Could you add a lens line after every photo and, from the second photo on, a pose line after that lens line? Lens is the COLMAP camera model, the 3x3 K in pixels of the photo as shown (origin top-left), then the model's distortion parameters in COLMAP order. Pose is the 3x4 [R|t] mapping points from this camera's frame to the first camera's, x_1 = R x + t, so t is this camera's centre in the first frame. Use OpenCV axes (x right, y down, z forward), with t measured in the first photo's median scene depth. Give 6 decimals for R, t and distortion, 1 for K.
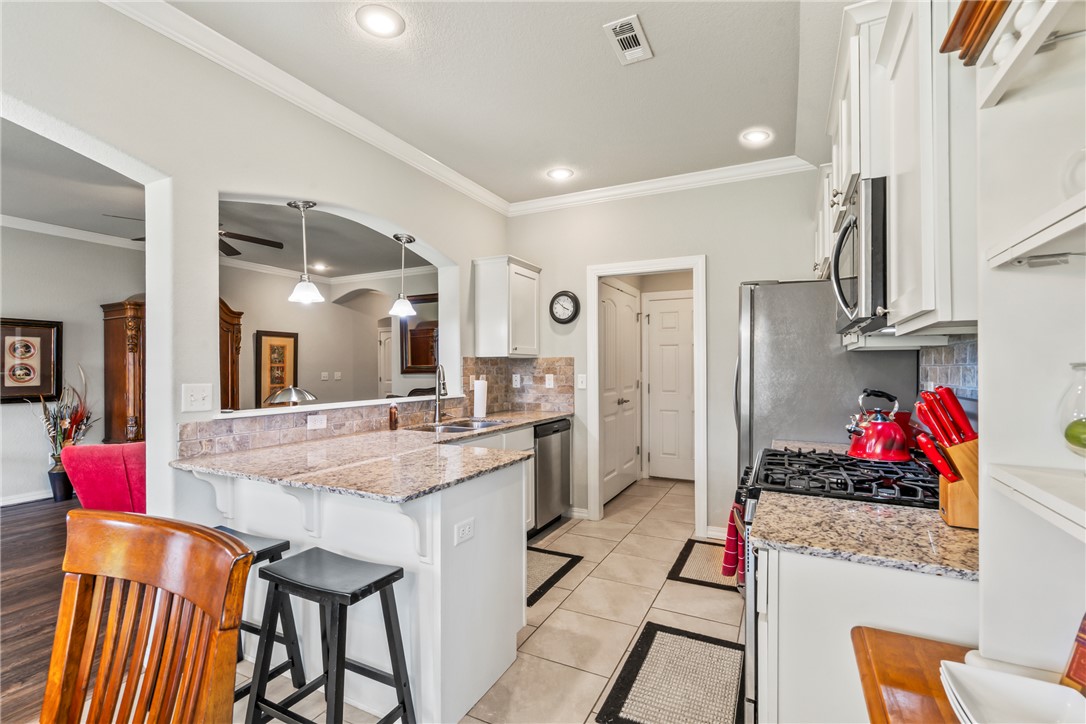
lens RADIAL K [[495.4, 0, 538.8], [0, 495.4, 368.6], [0, 0, 1]] dist [-0.007780, 0.001960]
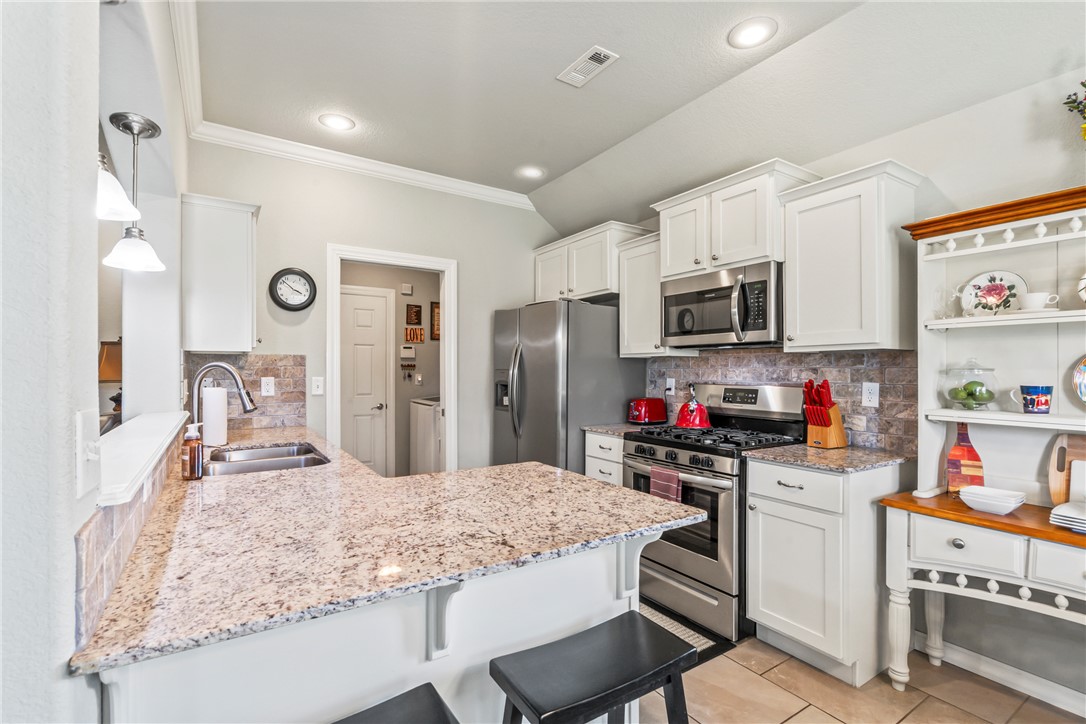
lens RADIAL K [[495.4, 0, 544.6], [0, 495.4, 370.3], [0, 0, 1]] dist [-0.007780, 0.001960]
pose [[0.494092, 0.001752, 0.869408, -0.366209], [-0.000674, 0.999998, -0.001632, 0.001969], [-0.869409, 0.000220, 0.494093, 0.247414]]
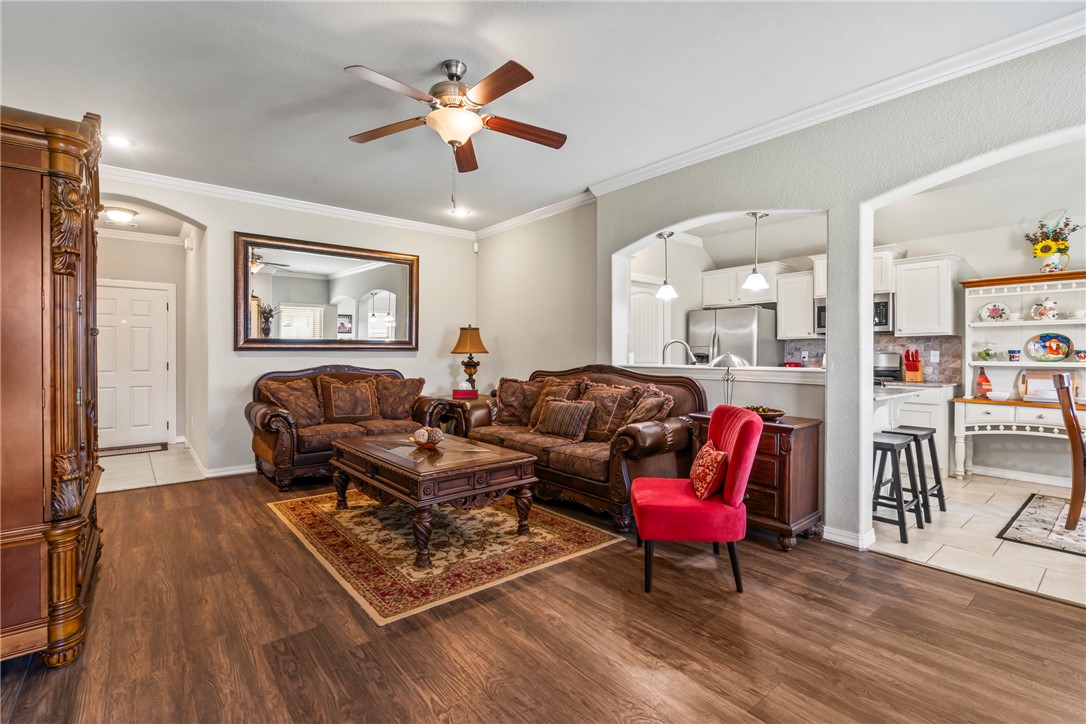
lens RADIAL K [[495.4, 0, 539.6], [0, 495.4, 355.7], [0, 0, 1]] dist [-0.007780, 0.001960]
pose [[0.397224, 0.003659, 0.917714, -1.071387], [-0.002149, 0.999993, -0.003056, 0.028543], [-0.917719, -0.000758, 0.397229, 0.562660]]
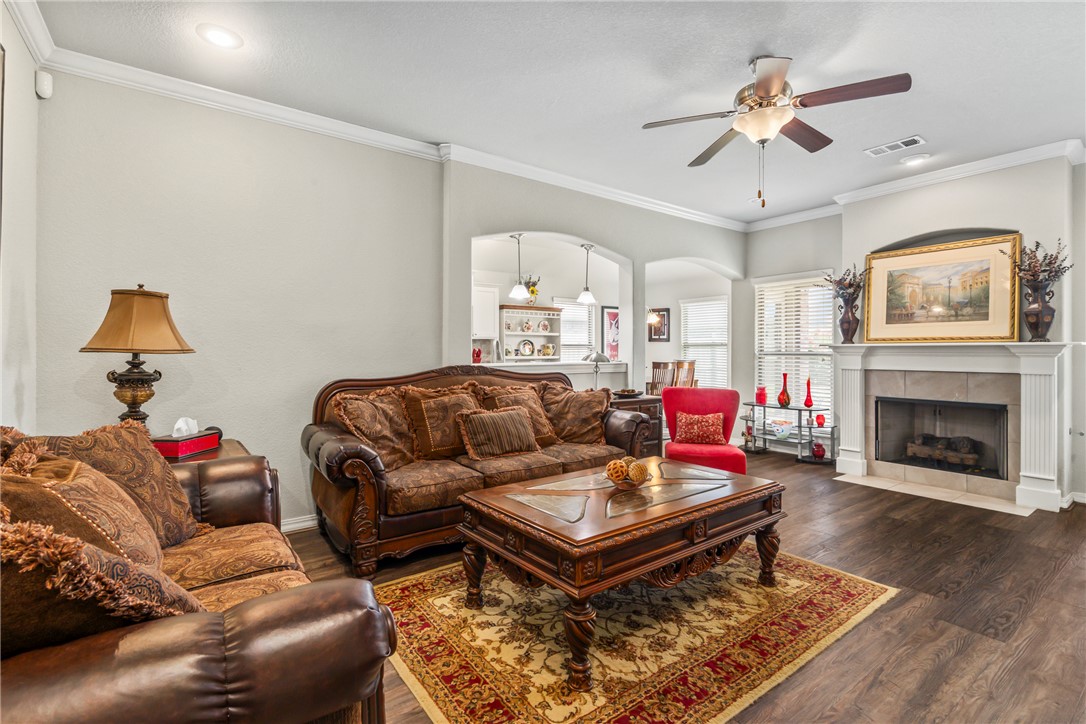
lens RADIAL K [[495.4, 0, 537.7], [0, 495.4, 355.0], [0, 0, 1]] dist [-0.007780, 0.001960]
pose [[-0.890483, 0.003199, 0.455006, -0.626268], [0.006874, 0.999956, 0.006424, 0.021270], [-0.454965, 0.008849, -0.890465, 1.478704]]
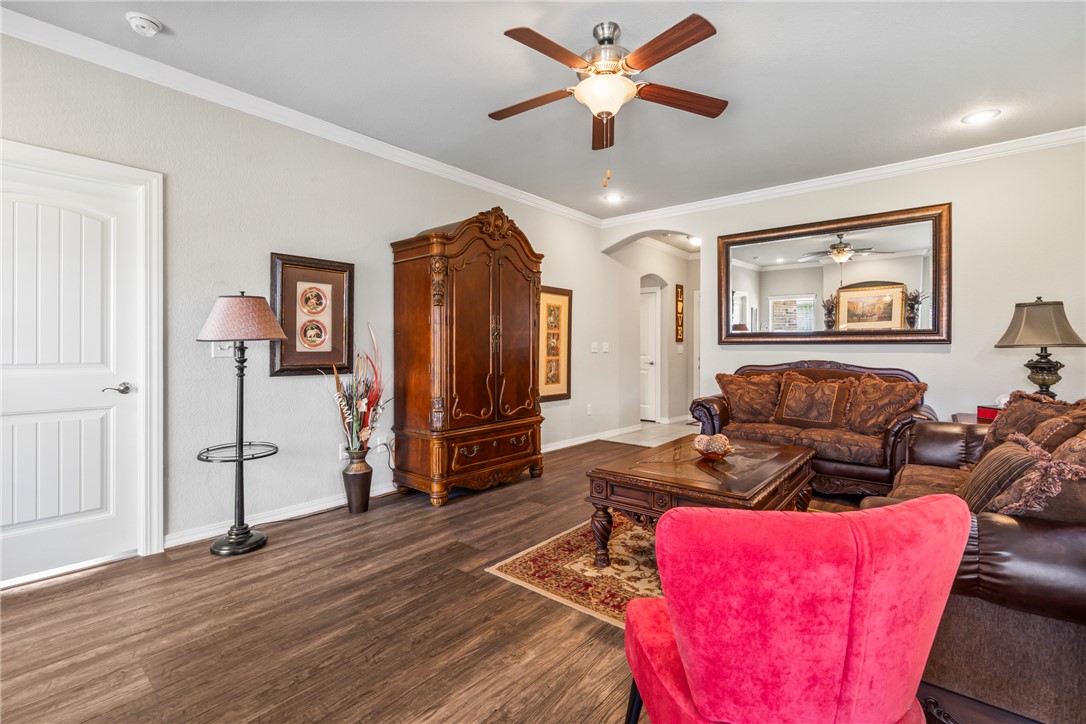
lens RADIAL K [[495.4, 0, 536.8], [0, 495.4, 354.0], [0, 0, 1]] dist [-0.007780, 0.001960]
pose [[0.972693, 0.011829, -0.231794, -0.550367], [-0.008623, 0.999853, 0.014840, 0.025041], [0.231935, -0.012436, 0.972652, 0.362731]]
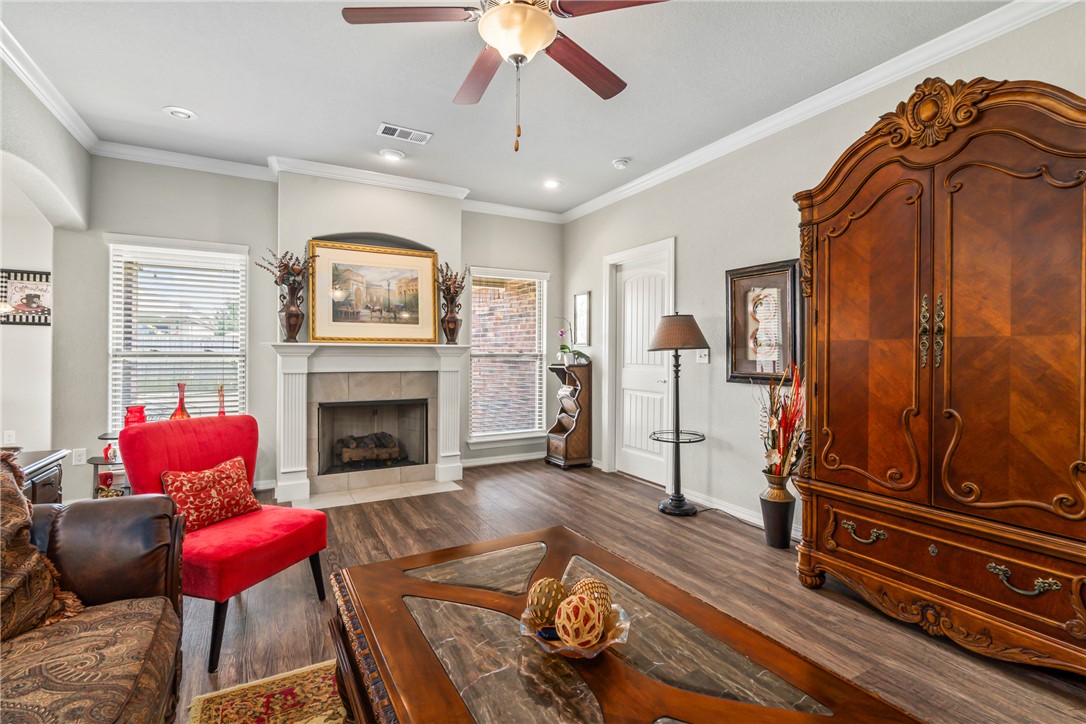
lens RADIAL K [[495.4, 0, 542.7], [0, 495.4, 354.4], [0, 0, 1]] dist [-0.007780, 0.001960]
pose [[-0.554893, 0.007258, -0.831890, -0.281143], [-0.001775, 0.999949, 0.009908, 0.020318], [0.831920, 0.006975, -0.554852, 1.110427]]
